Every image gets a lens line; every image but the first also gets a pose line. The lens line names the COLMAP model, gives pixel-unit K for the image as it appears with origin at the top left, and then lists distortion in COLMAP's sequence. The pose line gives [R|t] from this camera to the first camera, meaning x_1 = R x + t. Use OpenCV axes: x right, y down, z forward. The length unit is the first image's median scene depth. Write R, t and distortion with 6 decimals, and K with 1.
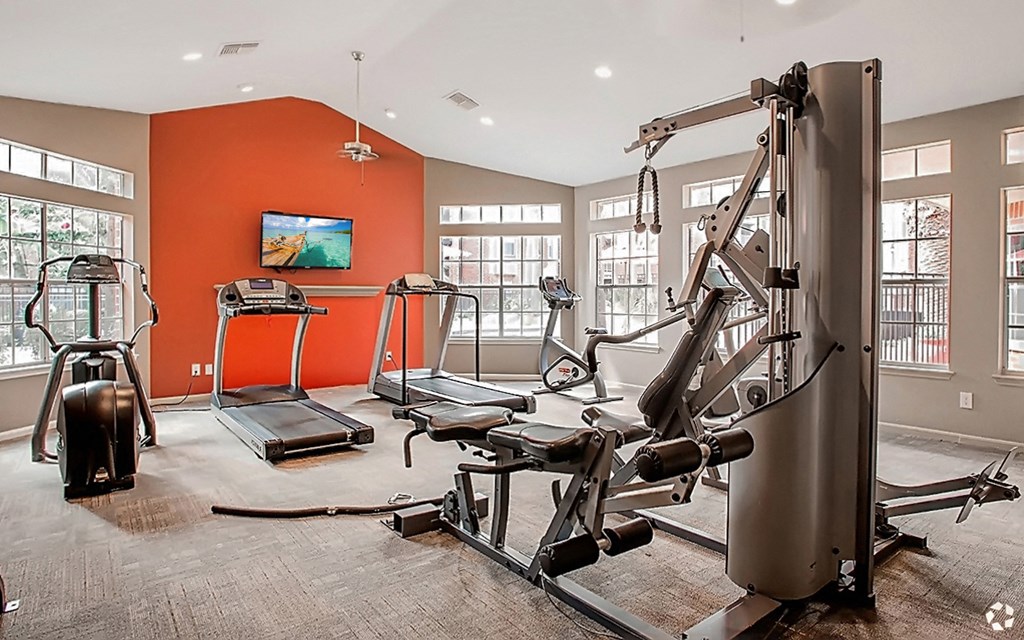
lens RADIAL K [[513.9, 0, 509.6], [0, 513.9, 290.7], [0, 0, 1]] dist [0.000830, 0.000240]
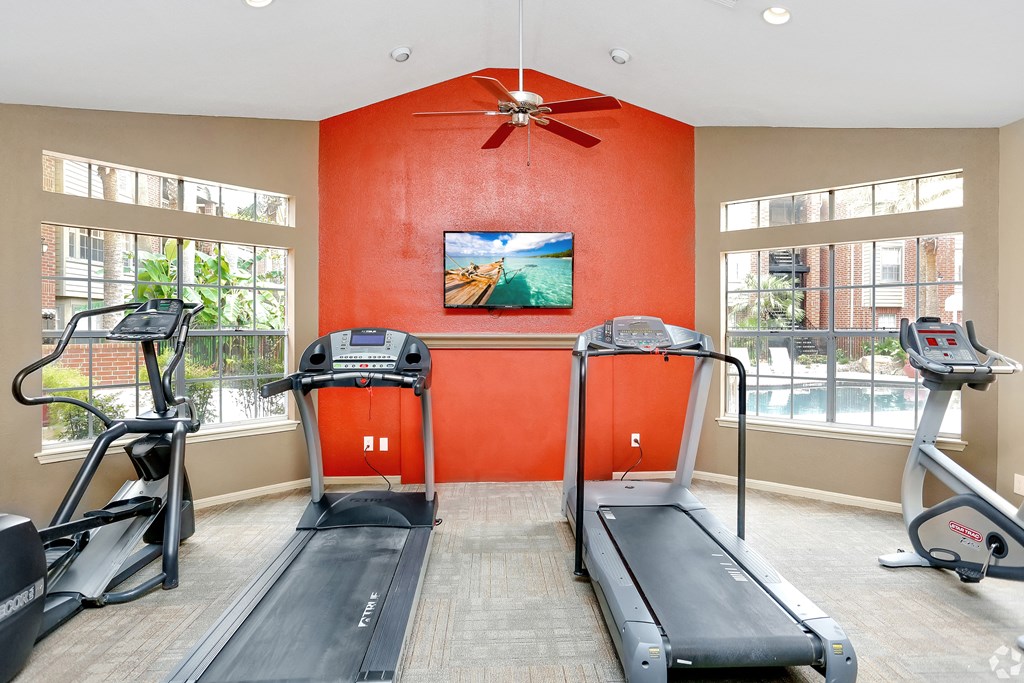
lens RADIAL K [[600.1, 0, 512.0], [0, 600.1, 341.5], [0, 0, 1]] dist [-0.004014, 0.022159]
pose [[0.851342, 0.009036, -0.524534, 0.045594], [0.000999, 0.999822, 0.018845, -0.016591], [0.524611, -0.016567, 0.851181, 0.351672]]
